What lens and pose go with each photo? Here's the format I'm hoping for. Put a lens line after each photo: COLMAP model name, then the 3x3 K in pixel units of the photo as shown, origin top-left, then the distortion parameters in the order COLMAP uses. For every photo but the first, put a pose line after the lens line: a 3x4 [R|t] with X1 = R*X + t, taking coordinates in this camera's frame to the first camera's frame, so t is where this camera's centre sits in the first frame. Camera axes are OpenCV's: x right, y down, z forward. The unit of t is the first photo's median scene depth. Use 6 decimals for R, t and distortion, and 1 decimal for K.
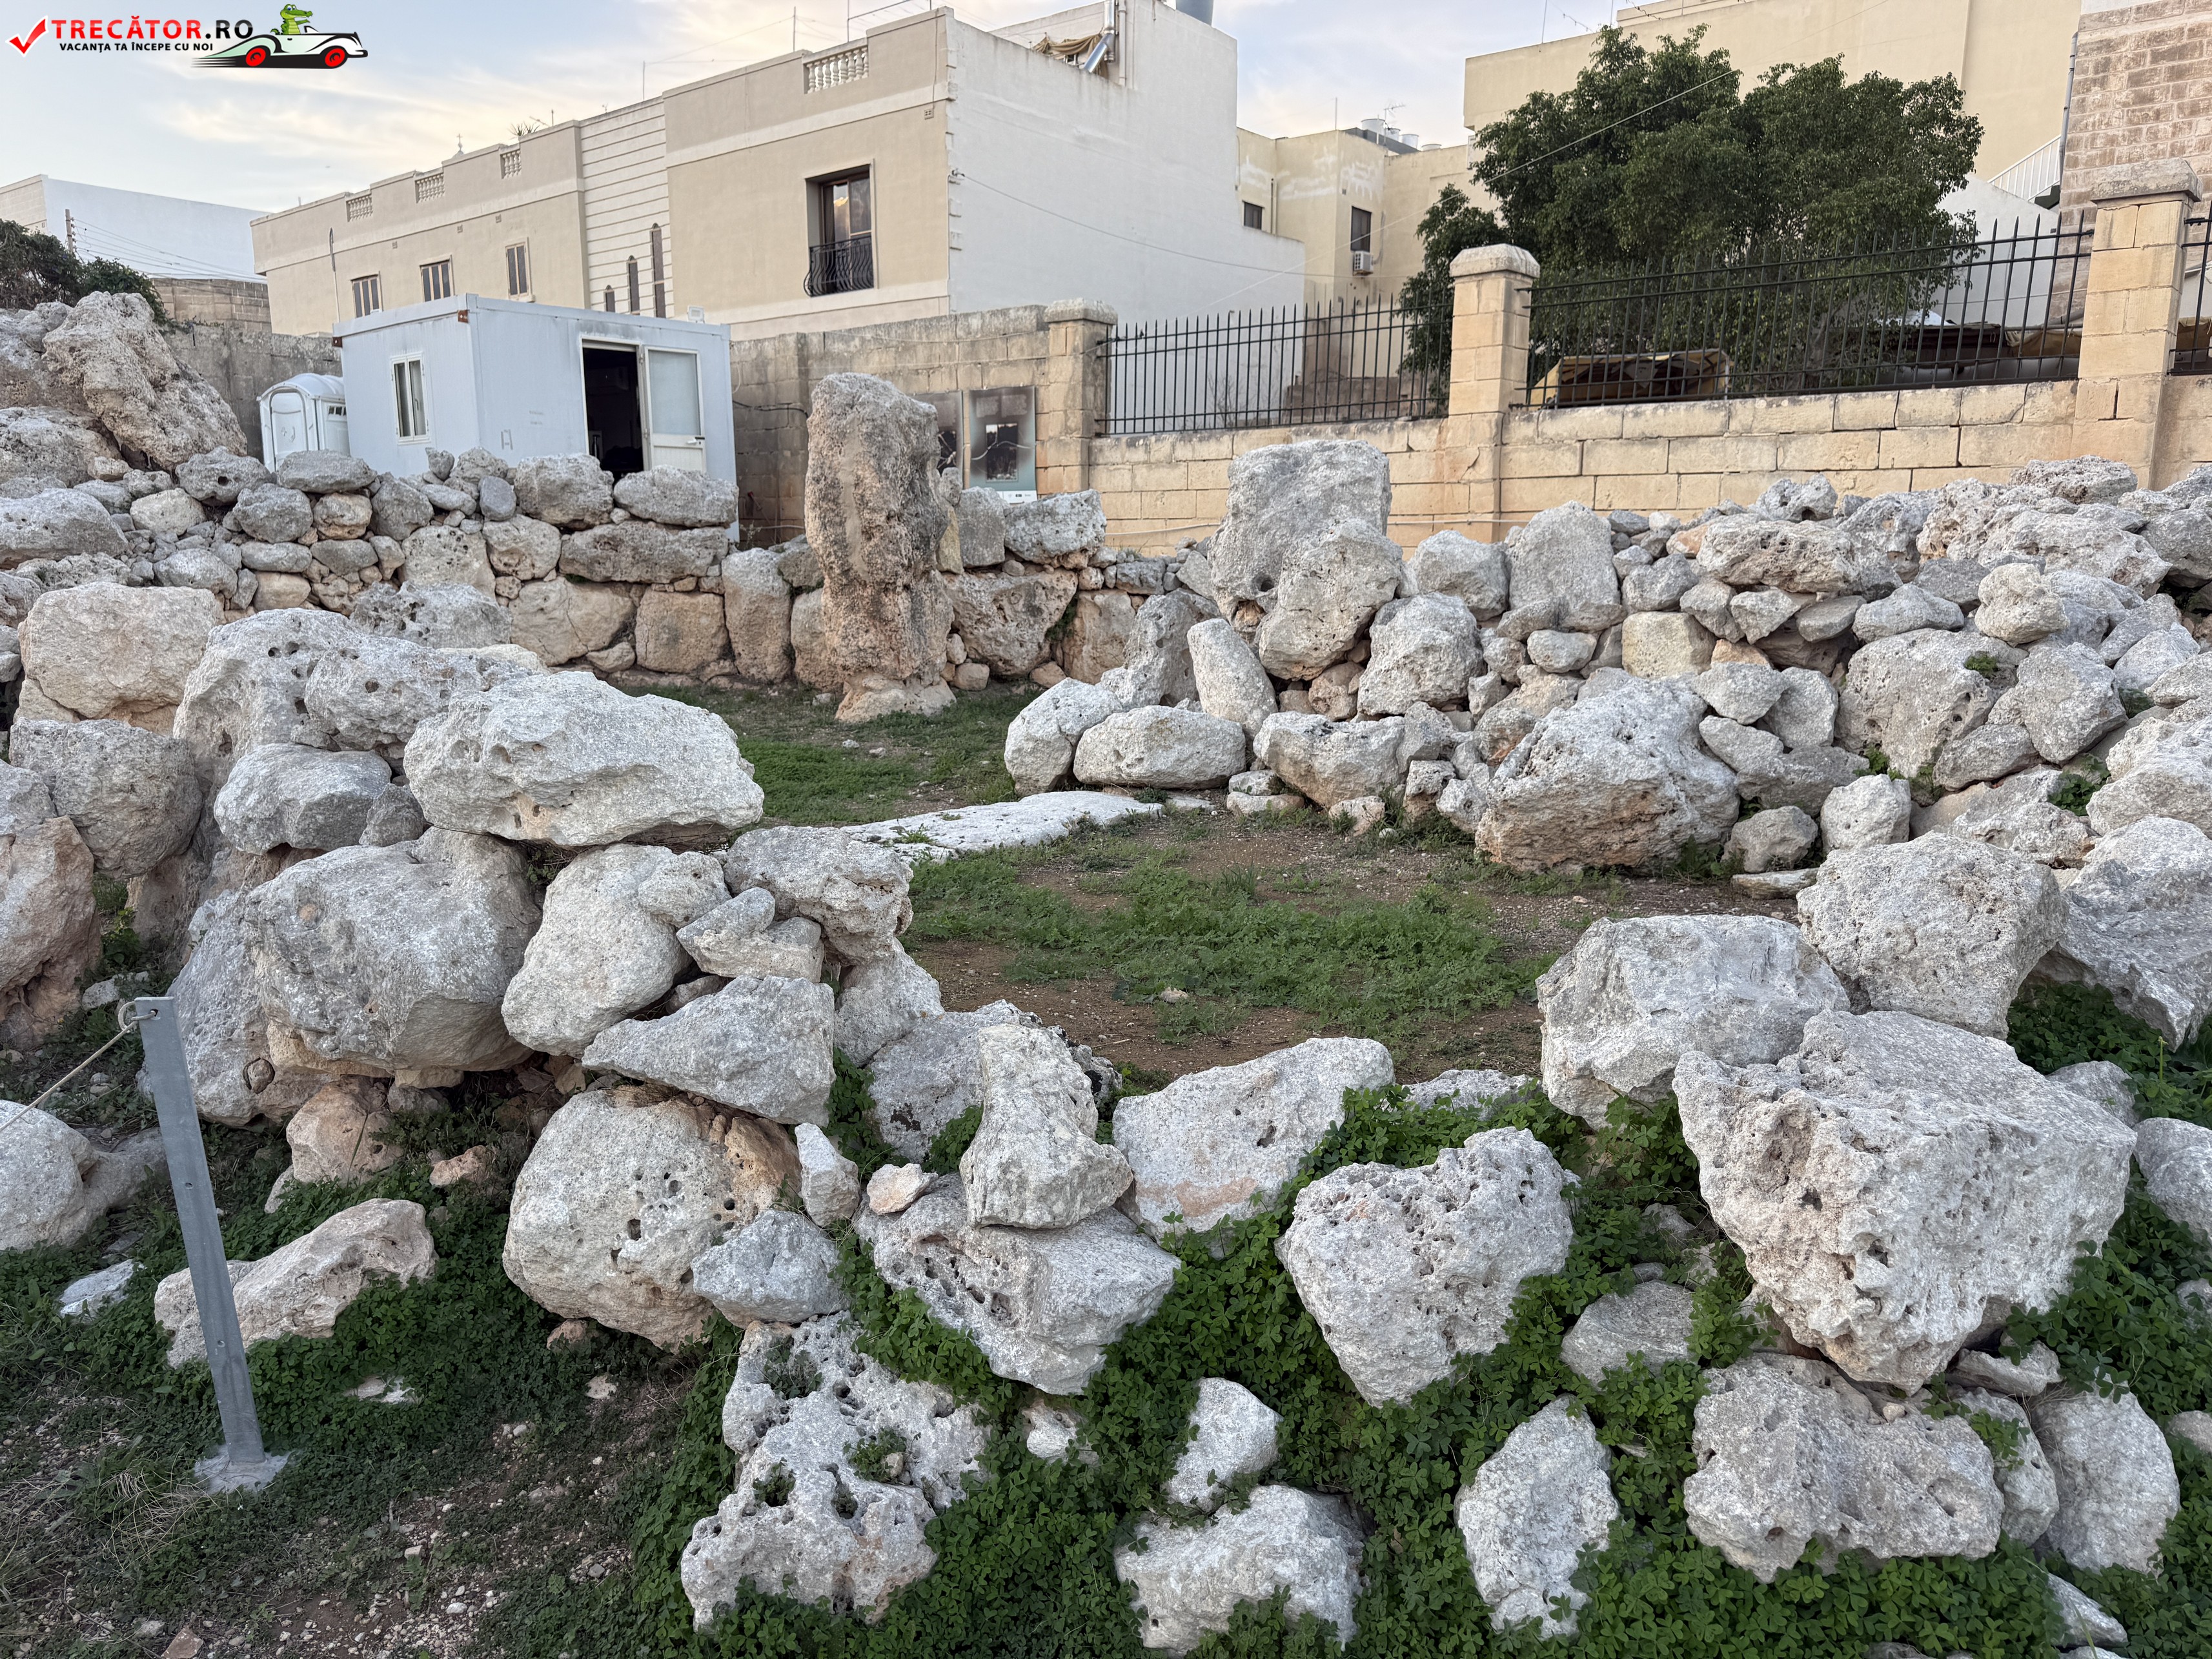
lens RADIAL K [[1552.1, 0, 1119.7], [0, 1552.1, 829.0], [0, 0, 1]] dist [0.052814, -0.058112]
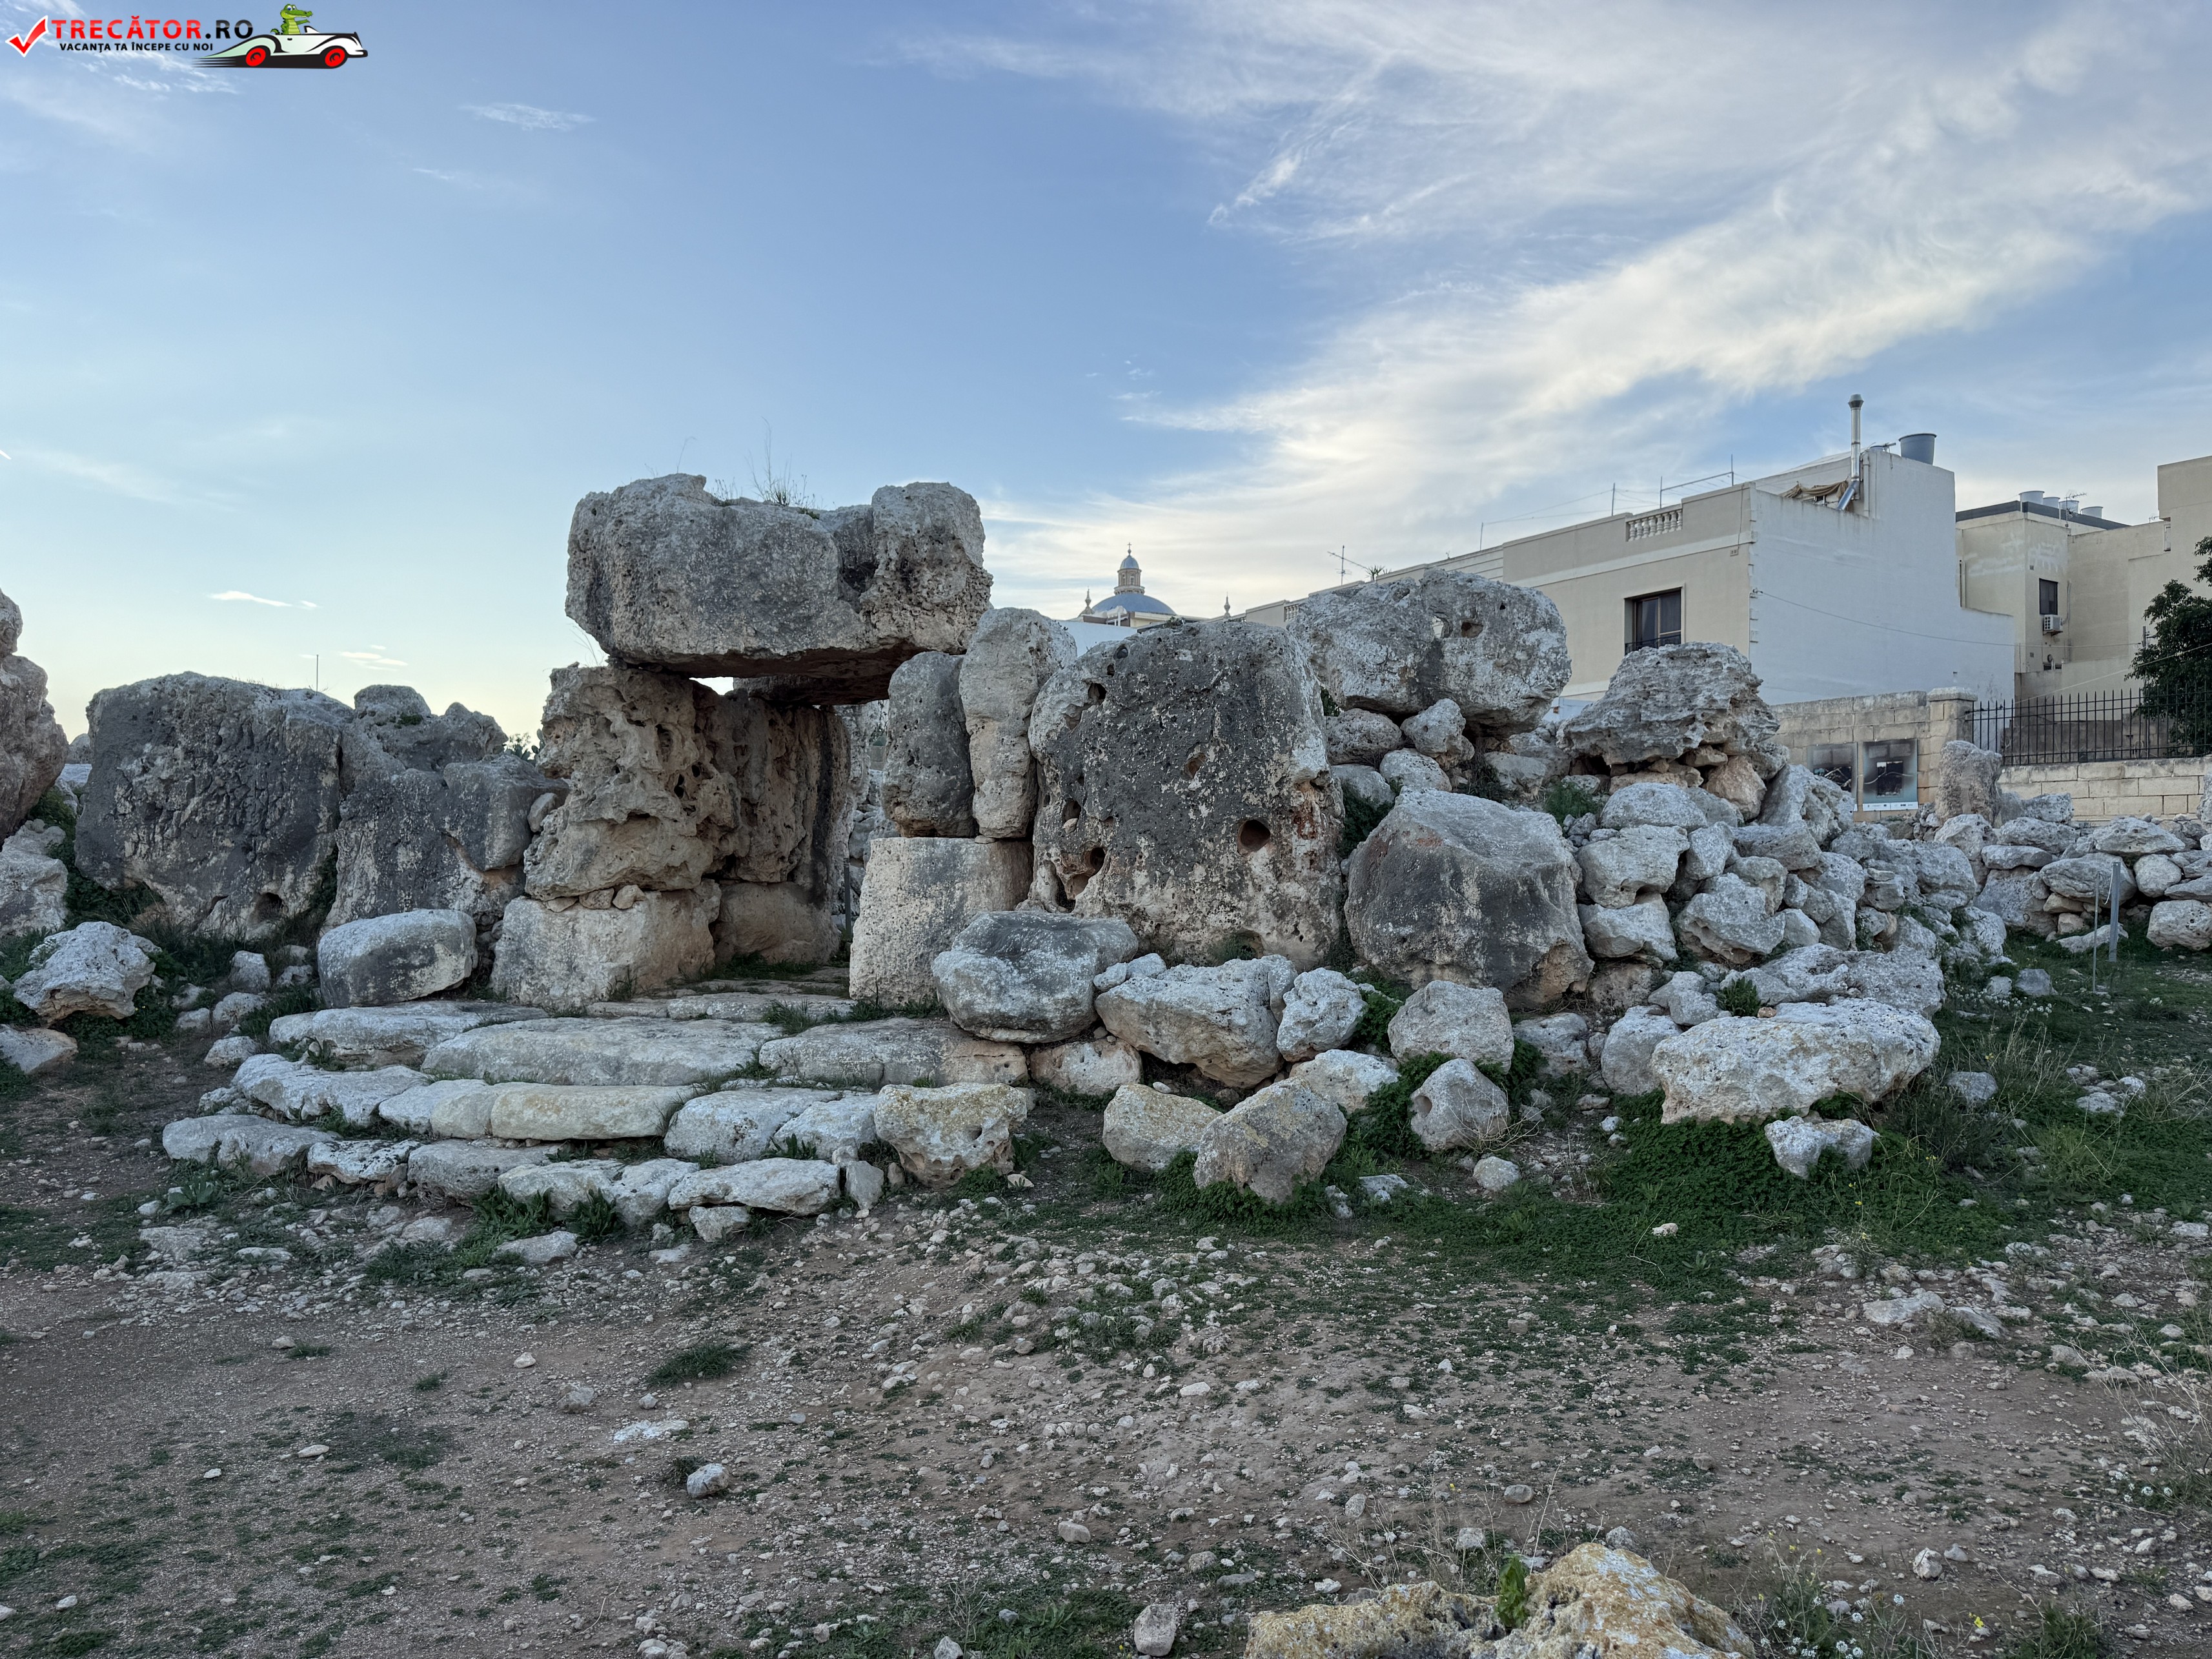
lens RADIAL K [[1552.1, 0, 1118.2], [0, 1552.1, 822.4], [0, 0, 1]] dist [0.052814, -0.058112]
pose [[0.940437, -0.001699, -0.339963, -0.266464], [-0.071861, 0.976399, -0.203670, 0.177522], [0.332285, 0.215969, 0.918120, -0.696492]]
